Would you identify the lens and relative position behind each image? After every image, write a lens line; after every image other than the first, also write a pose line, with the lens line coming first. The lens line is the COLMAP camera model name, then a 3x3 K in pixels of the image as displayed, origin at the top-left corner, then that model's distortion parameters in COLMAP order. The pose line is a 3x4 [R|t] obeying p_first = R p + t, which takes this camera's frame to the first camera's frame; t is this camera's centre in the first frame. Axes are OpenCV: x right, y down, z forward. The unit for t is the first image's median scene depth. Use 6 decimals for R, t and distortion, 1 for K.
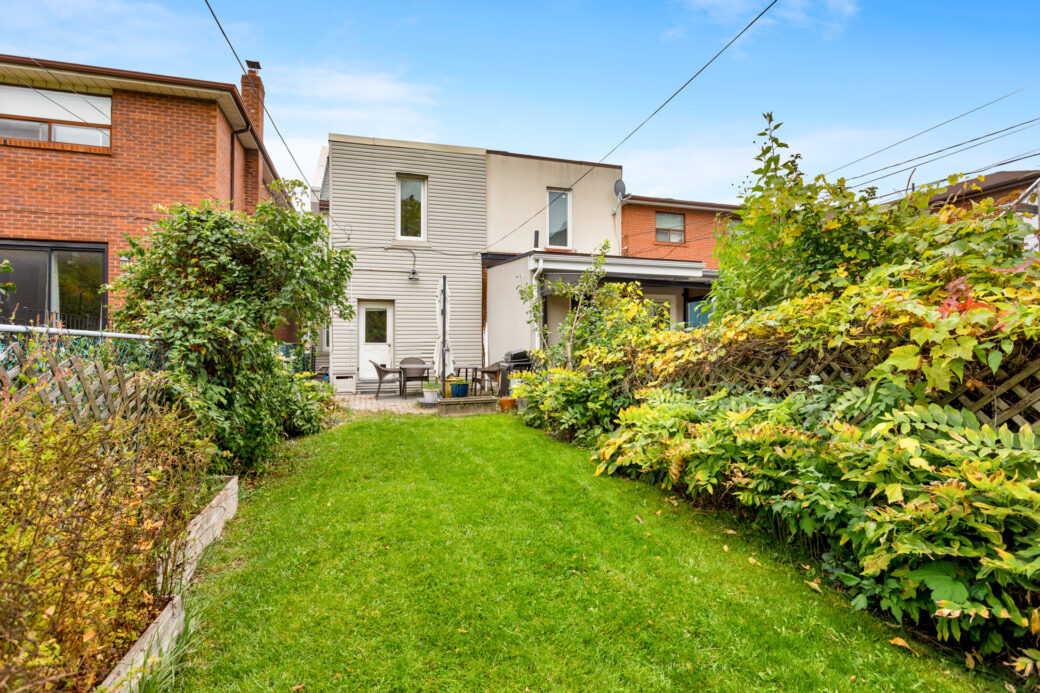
lens RADIAL K [[558.1, 0, 519.8], [0, 558.1, 346.7], [0, 0, 1]] dist [-0.000642, -0.000010]
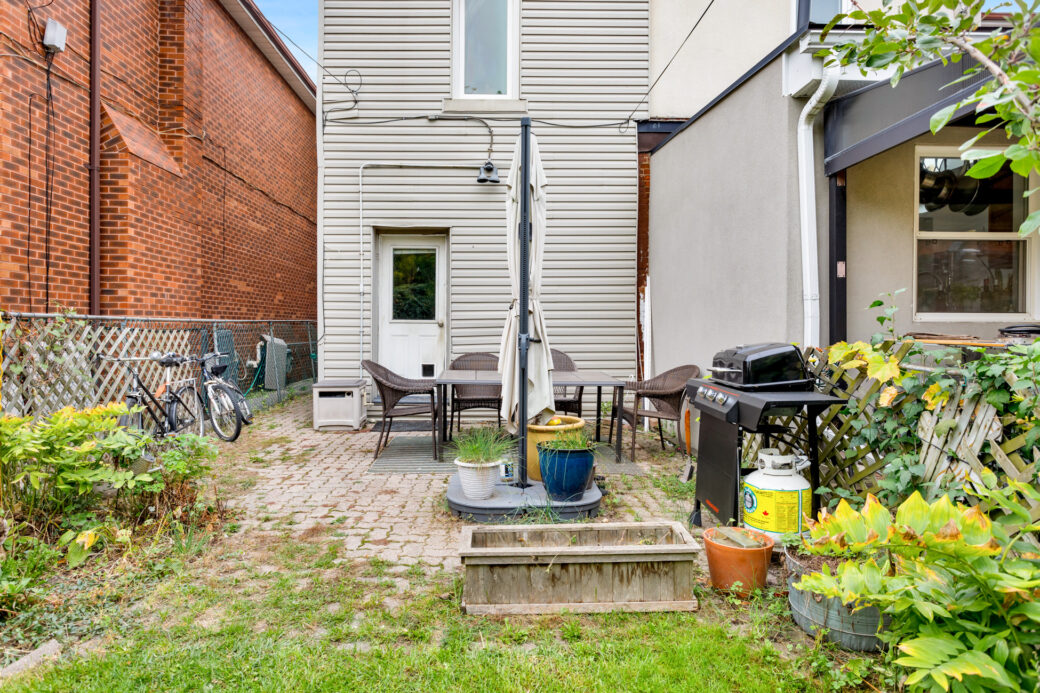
lens RADIAL K [[652.6, 0, 514.2], [0, 652.6, 340.1], [0, 0, 1]] dist [0.002294, 0.000434]
pose [[0.968663, 0.009752, -0.248186, -0.035973], [-0.004555, 0.999758, 0.021506, -0.002091], [0.248335, -0.019702, 0.968474, 0.508959]]
